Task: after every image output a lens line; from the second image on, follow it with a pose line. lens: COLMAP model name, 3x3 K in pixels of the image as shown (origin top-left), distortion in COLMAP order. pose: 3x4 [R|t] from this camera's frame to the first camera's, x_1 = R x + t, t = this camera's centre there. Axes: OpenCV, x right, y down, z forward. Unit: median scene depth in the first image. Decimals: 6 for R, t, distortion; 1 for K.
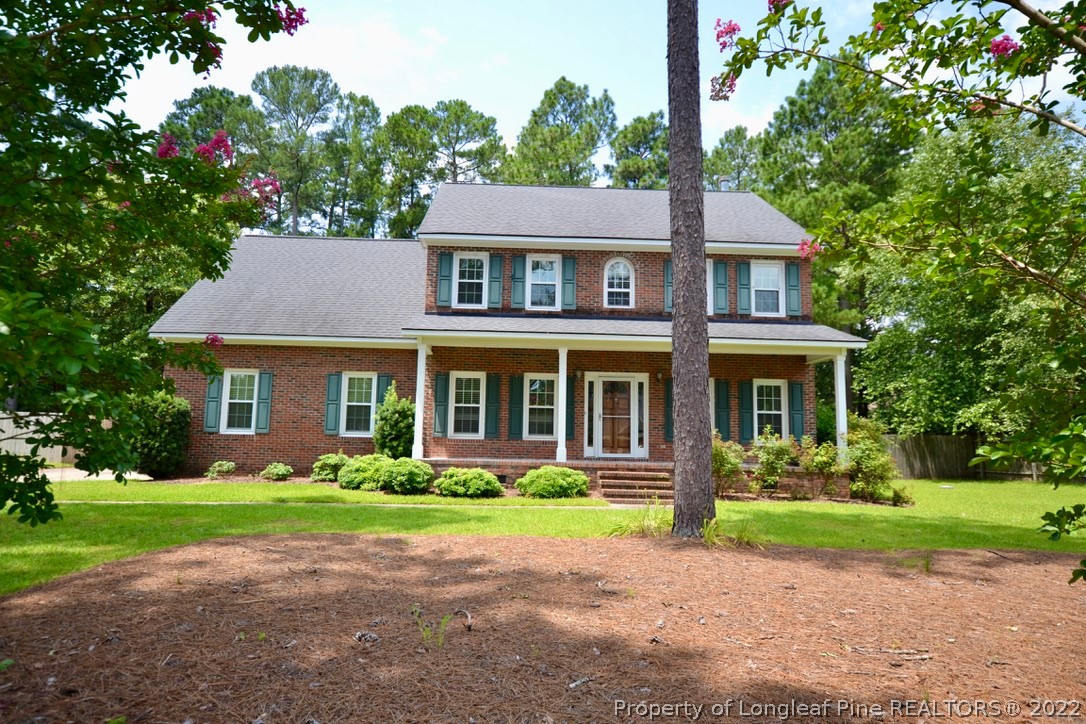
lens RADIAL K [[656.6, 0, 543.0], [0, 656.6, 362.0], [0, 0, 1]] dist [0.000923, 0.000174]
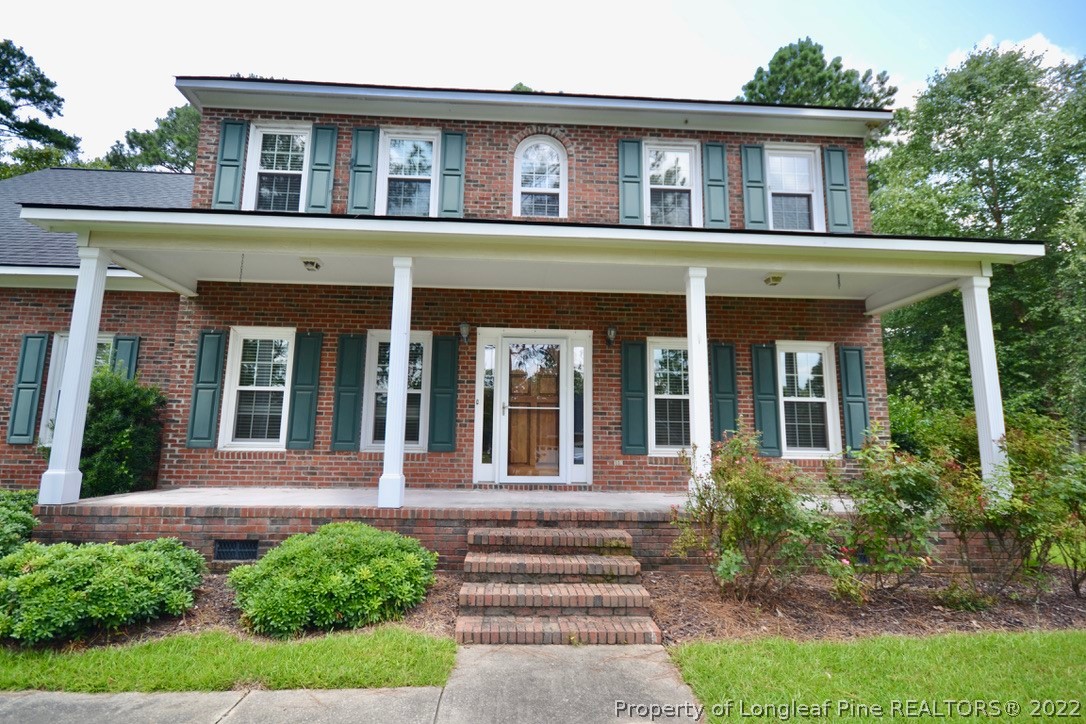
lens RADIAL K [[499.8, 0, 543.0], [0, 499.8, 362.0], [0, 0, 1]] dist [-0.000701, -0.000001]
pose [[0.999578, -0.001114, 0.029013, 0.106760], [0.002122, 0.999394, -0.034733, 0.058584], [-0.028957, 0.034780, 0.998975, 0.576223]]
